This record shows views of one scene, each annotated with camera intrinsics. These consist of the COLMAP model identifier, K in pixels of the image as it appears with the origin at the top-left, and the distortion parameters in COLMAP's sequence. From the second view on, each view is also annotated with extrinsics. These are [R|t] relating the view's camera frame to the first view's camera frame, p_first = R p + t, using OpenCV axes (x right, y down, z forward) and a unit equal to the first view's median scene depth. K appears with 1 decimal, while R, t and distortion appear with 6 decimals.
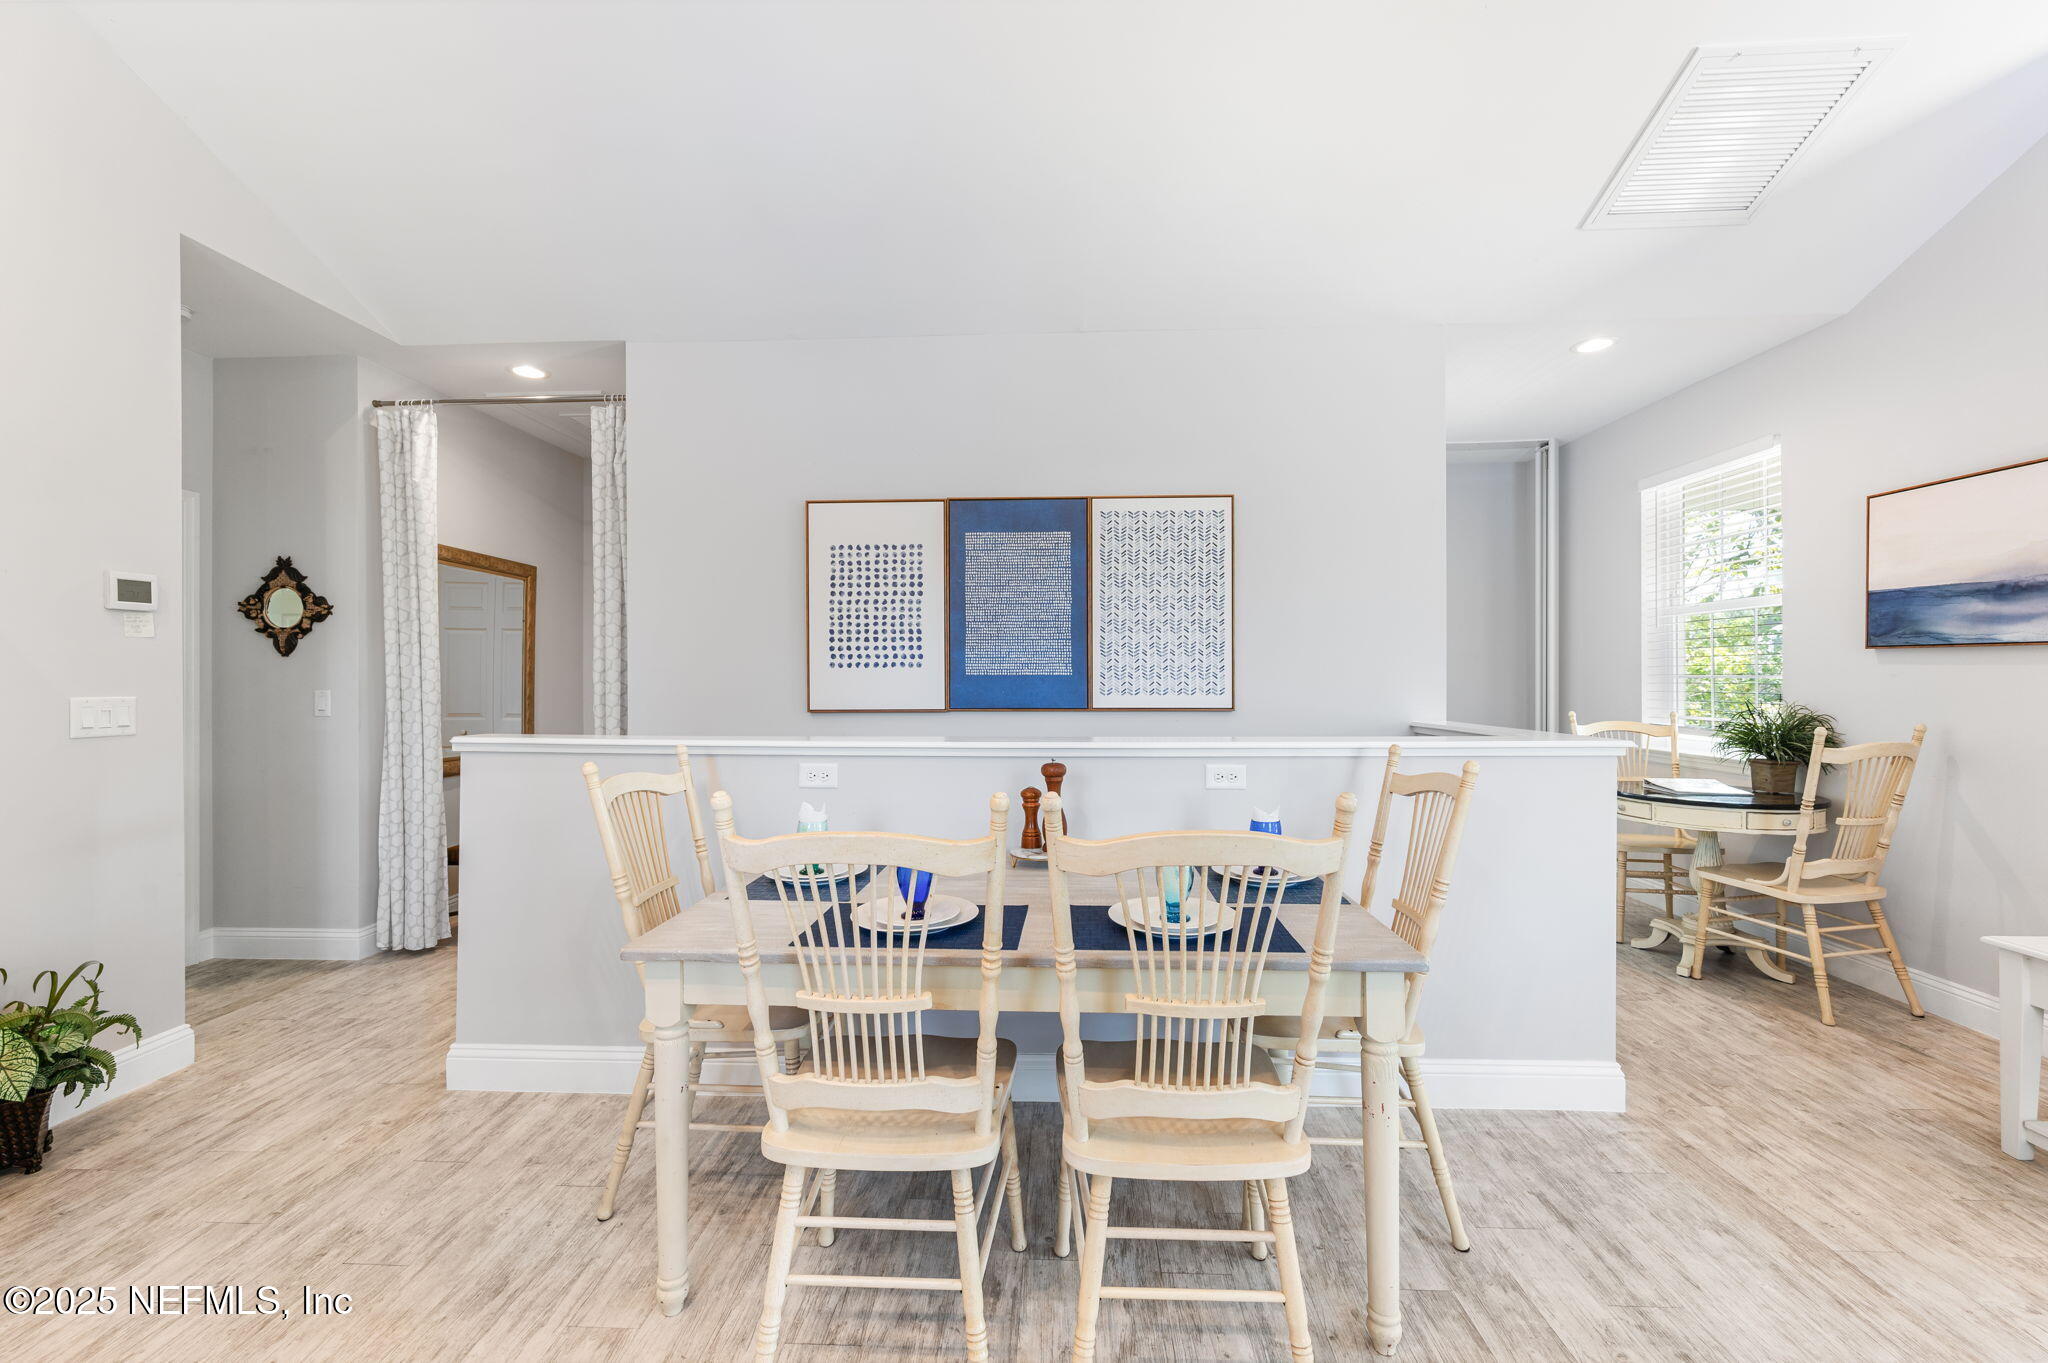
lens RADIAL K [[798.8, 0, 1023.5], [0, 798.8, 681.6], [0, 0, 1]] dist [0.001816, 0.000355]
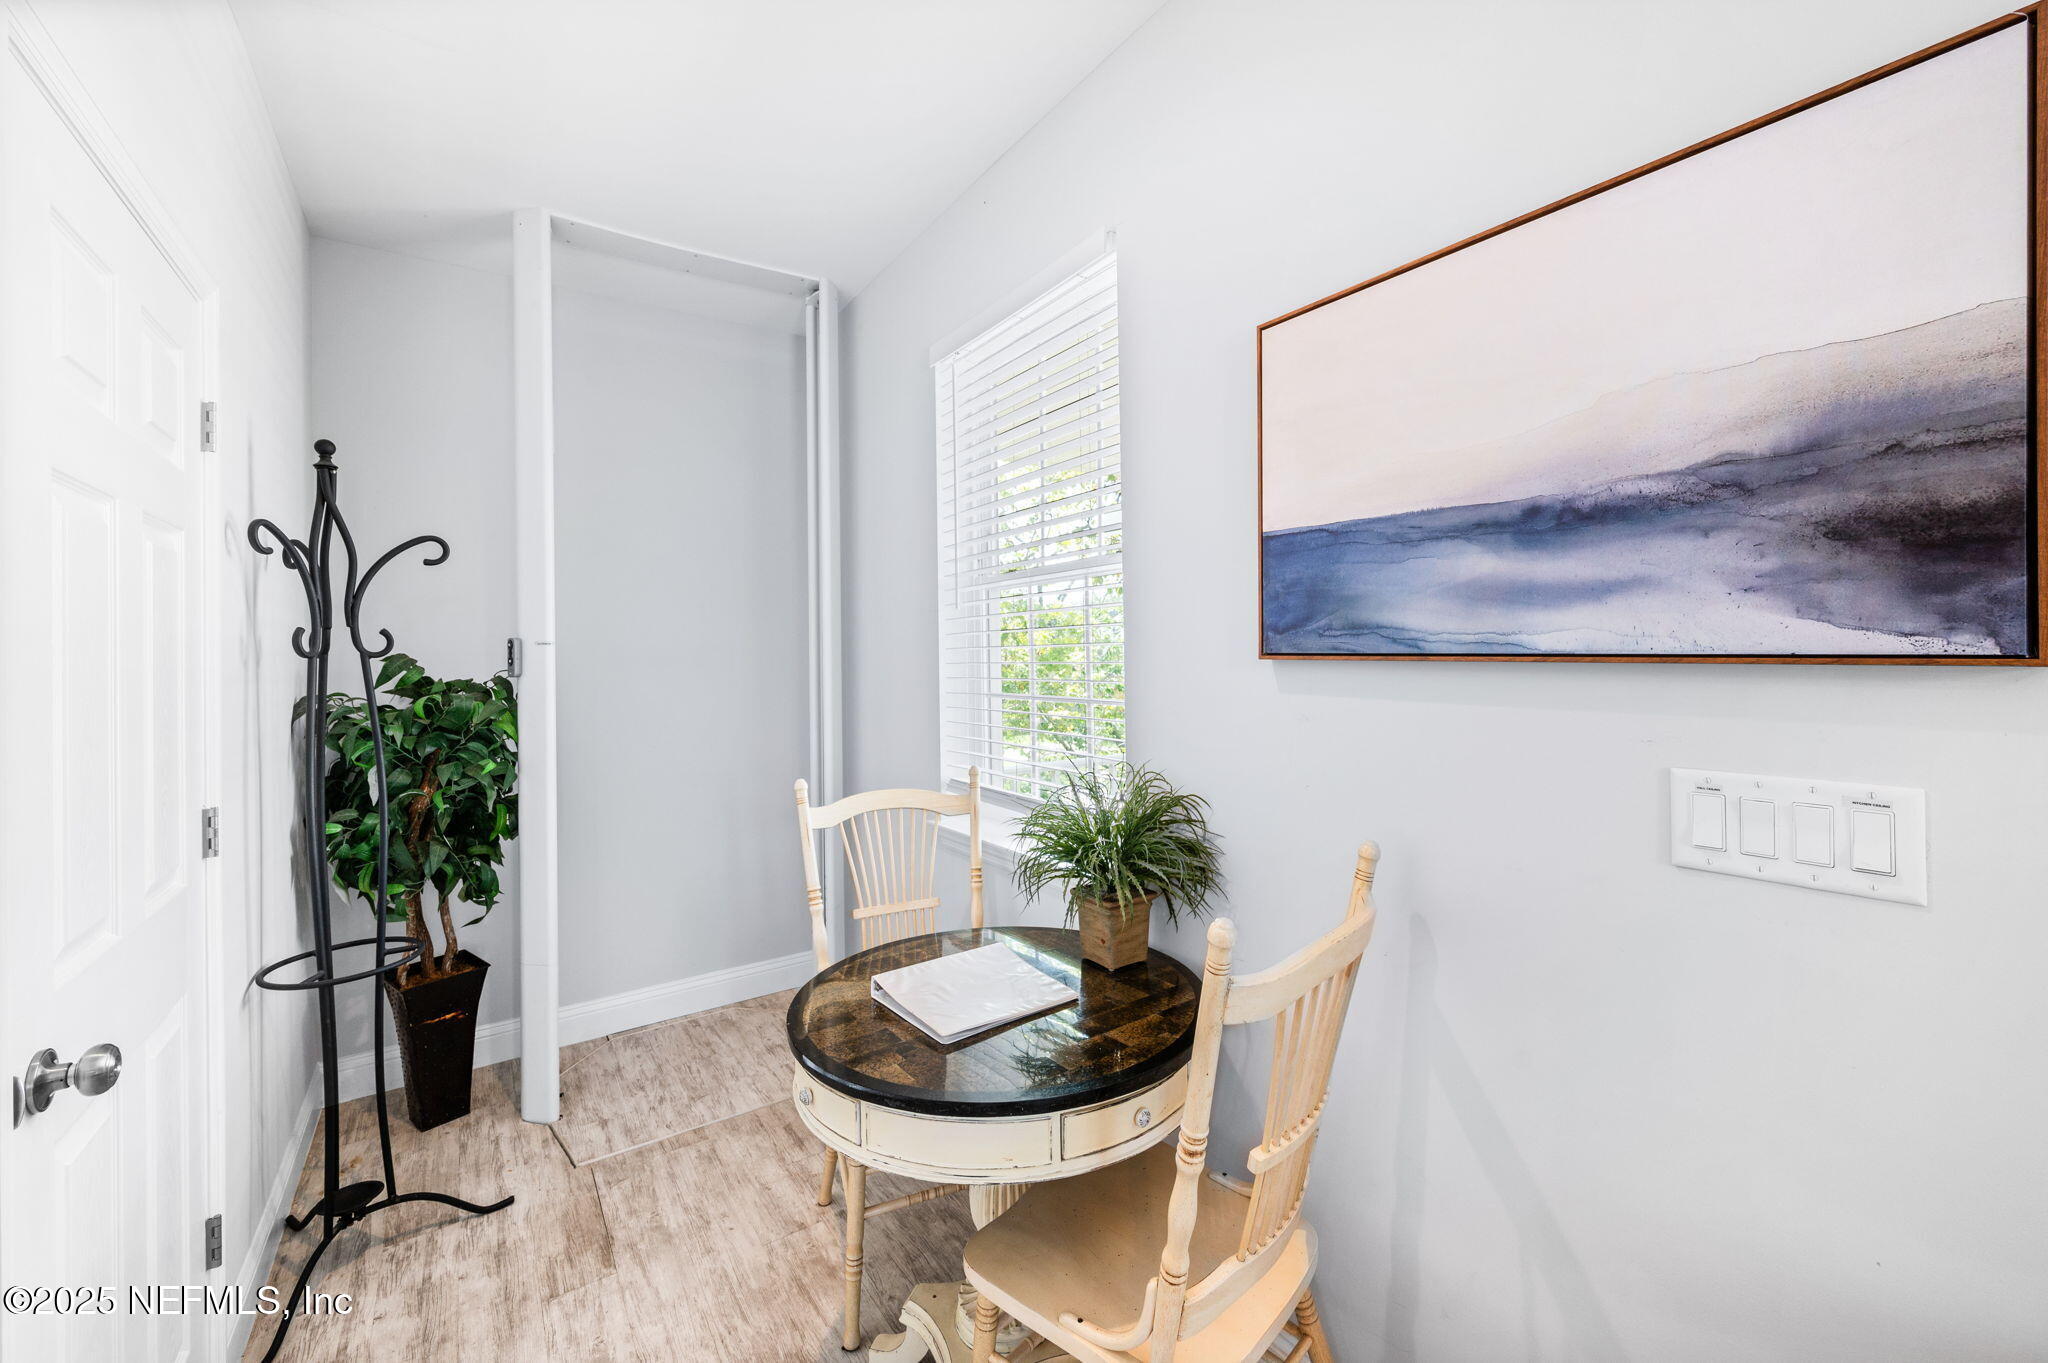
lens RADIAL K [[798.8, 0, 1024.0], [0, 798.8, 667.2], [0, 0, 1]] dist [0.001816, 0.000355]
pose [[0.790980, -0.009734, 0.611765, 0.686482], [0.009410, 0.999949, 0.003745, -0.040491], [-0.611770, 0.002794, 0.791031, 0.743348]]
